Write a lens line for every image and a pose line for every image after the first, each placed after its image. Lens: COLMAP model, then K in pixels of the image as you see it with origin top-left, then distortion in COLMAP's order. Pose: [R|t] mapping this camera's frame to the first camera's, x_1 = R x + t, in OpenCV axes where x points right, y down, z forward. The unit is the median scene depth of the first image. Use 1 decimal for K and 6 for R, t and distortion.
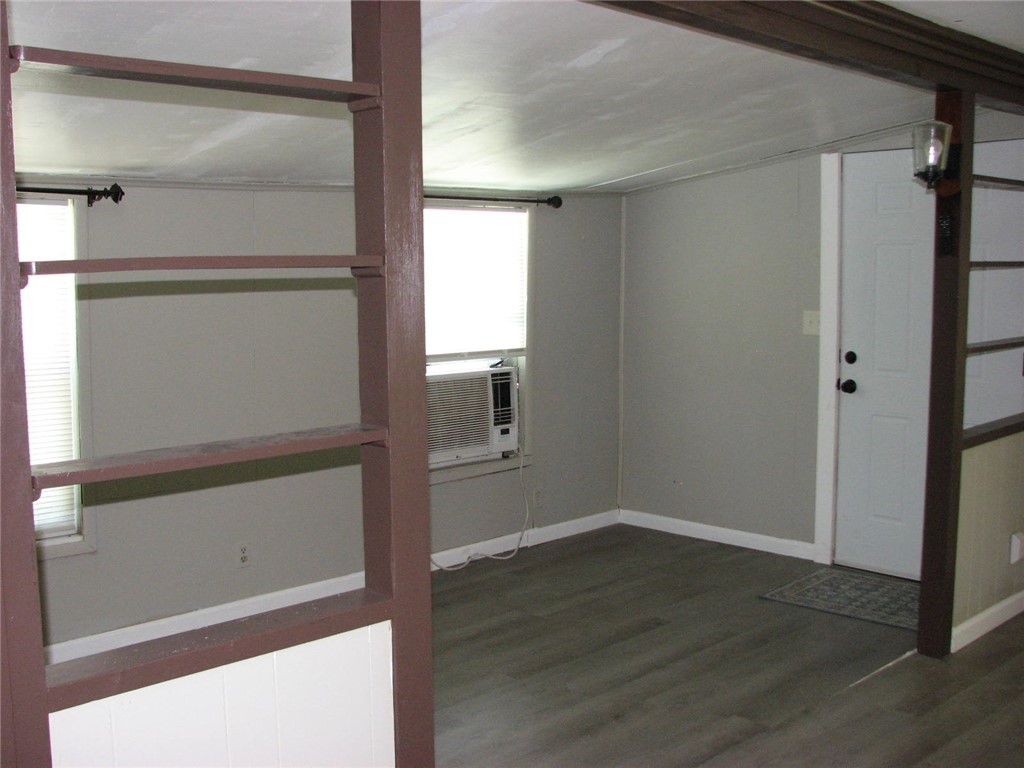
lens RADIAL K [[1085.3, 0, 515.7], [0, 1085.3, 384.6], [0, 0, 1]] dist [-0.115137, 0.000000]
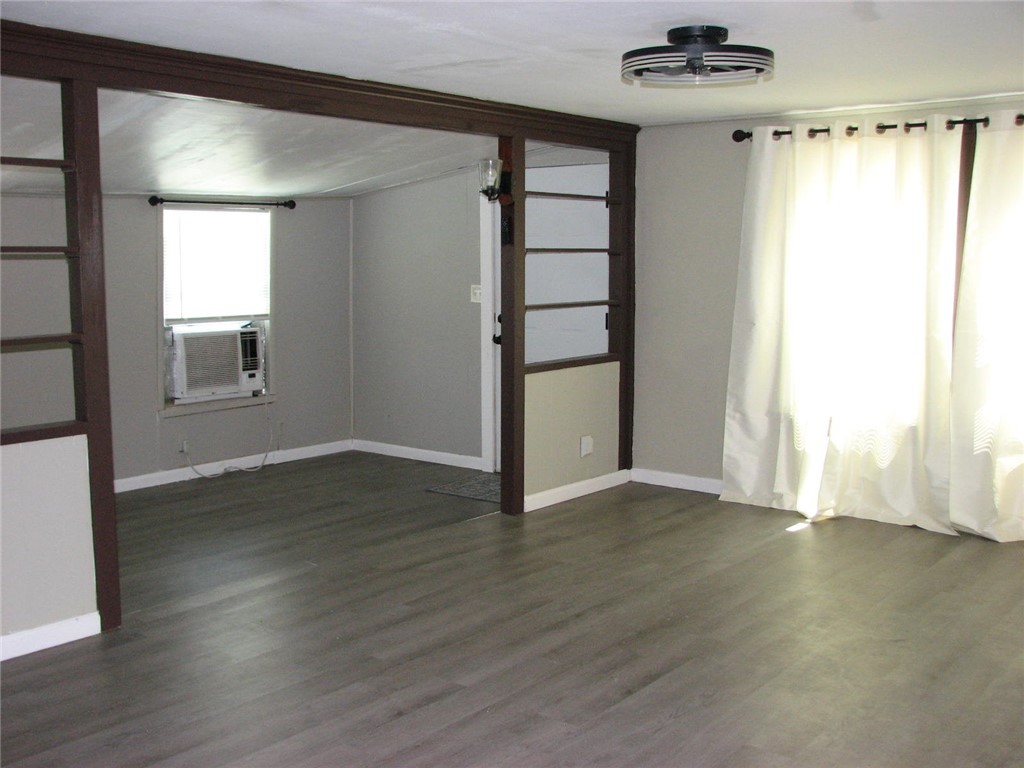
lens RADIAL K [[1085.3, 0, 507.7], [0, 1085.3, 383.3], [0, 0, 1]] dist [-0.115137, 0.000000]
pose [[0.993764, -0.003317, 0.111456, 0.155658], [0.002389, 0.999961, 0.008458, 0.042332], [-0.111480, -0.008139, 0.993733, -0.359381]]
